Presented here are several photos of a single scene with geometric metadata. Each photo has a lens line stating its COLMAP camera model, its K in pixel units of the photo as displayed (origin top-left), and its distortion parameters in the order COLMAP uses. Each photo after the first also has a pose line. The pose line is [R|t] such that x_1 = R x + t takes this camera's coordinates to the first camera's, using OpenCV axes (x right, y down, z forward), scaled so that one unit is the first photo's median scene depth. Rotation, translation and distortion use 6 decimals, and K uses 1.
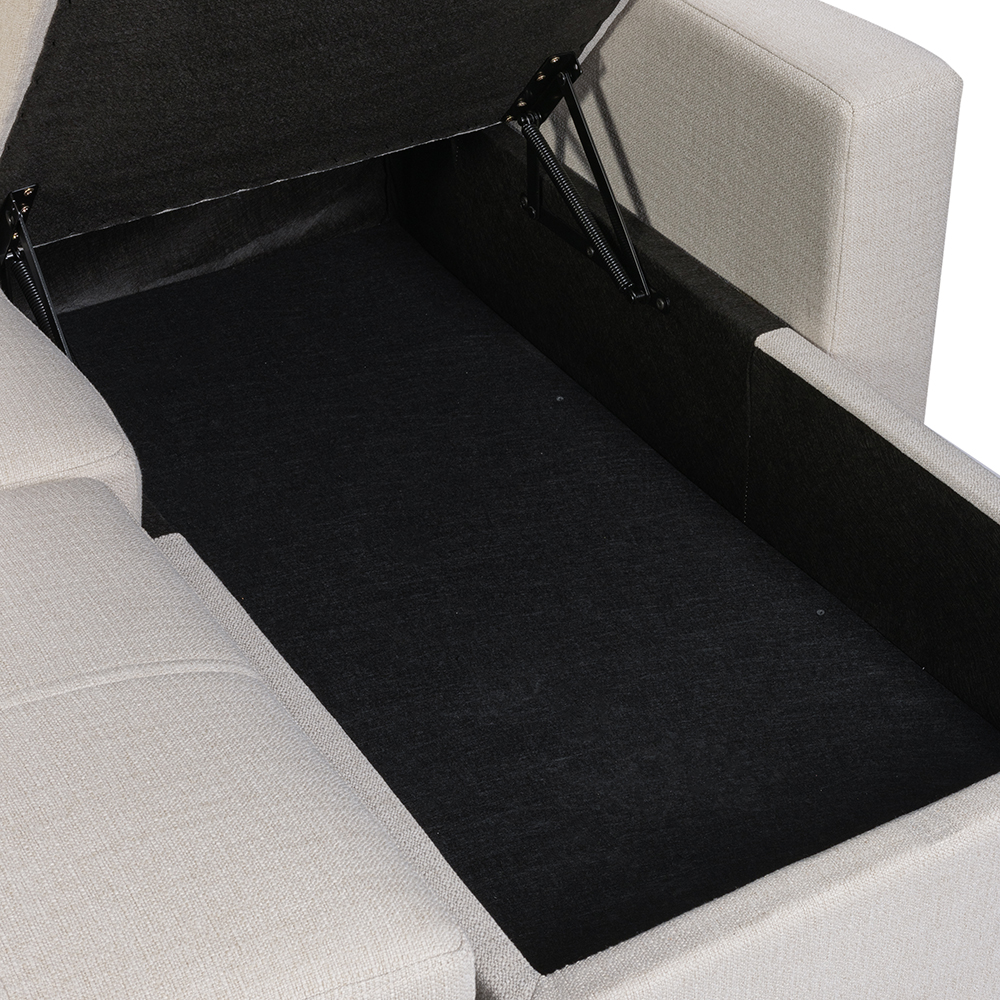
lens RADIAL K [[2302.9, 0, 499.9], [0, 2302.9, 499.1], [0, 0, 1]] dist [-0.010955, 0.000000]
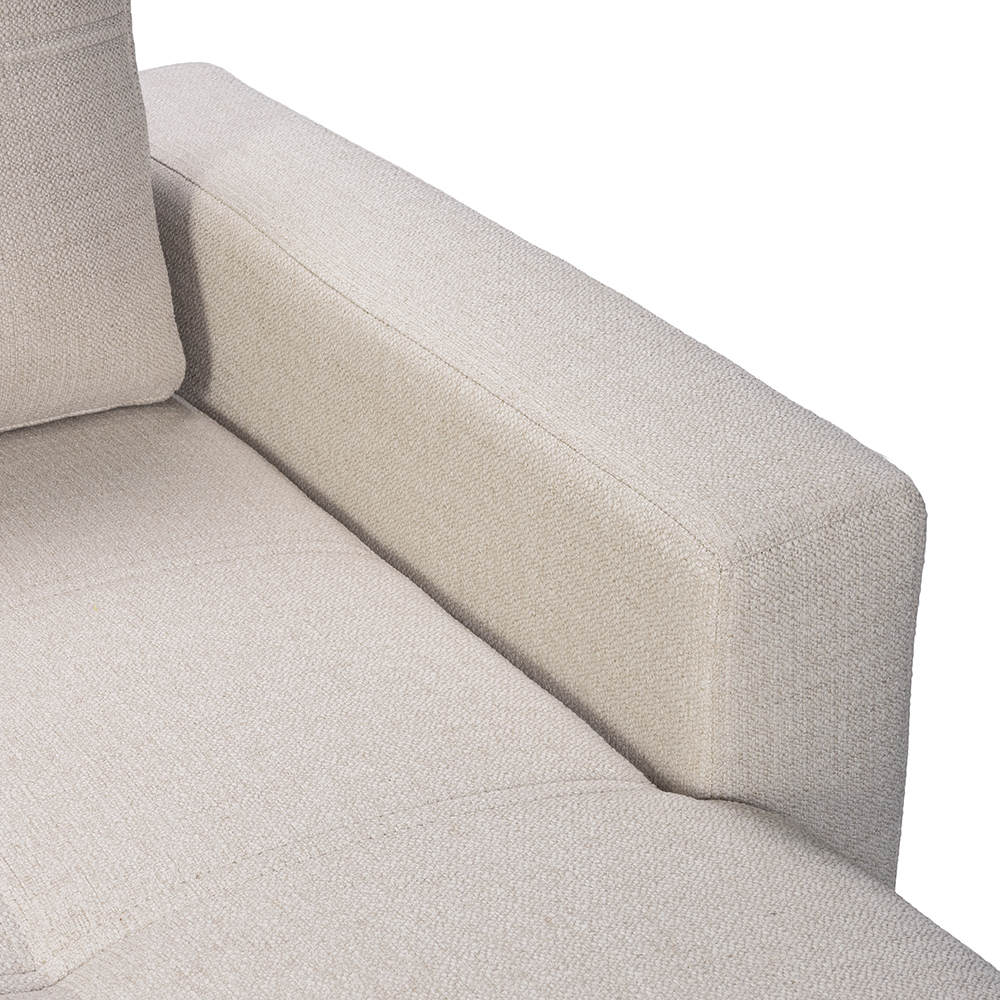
lens RADIAL K [[2302.9, 0, 500.2], [0, 2302.9, 500.5], [0, 0, 1]] dist [-0.010955, 0.000000]
pose [[0.999786, -0.019021, 0.008105, 0.096177], [0.019708, 0.995232, -0.095524, -0.130678], [-0.006250, 0.095663, 0.995394, 0.456392]]
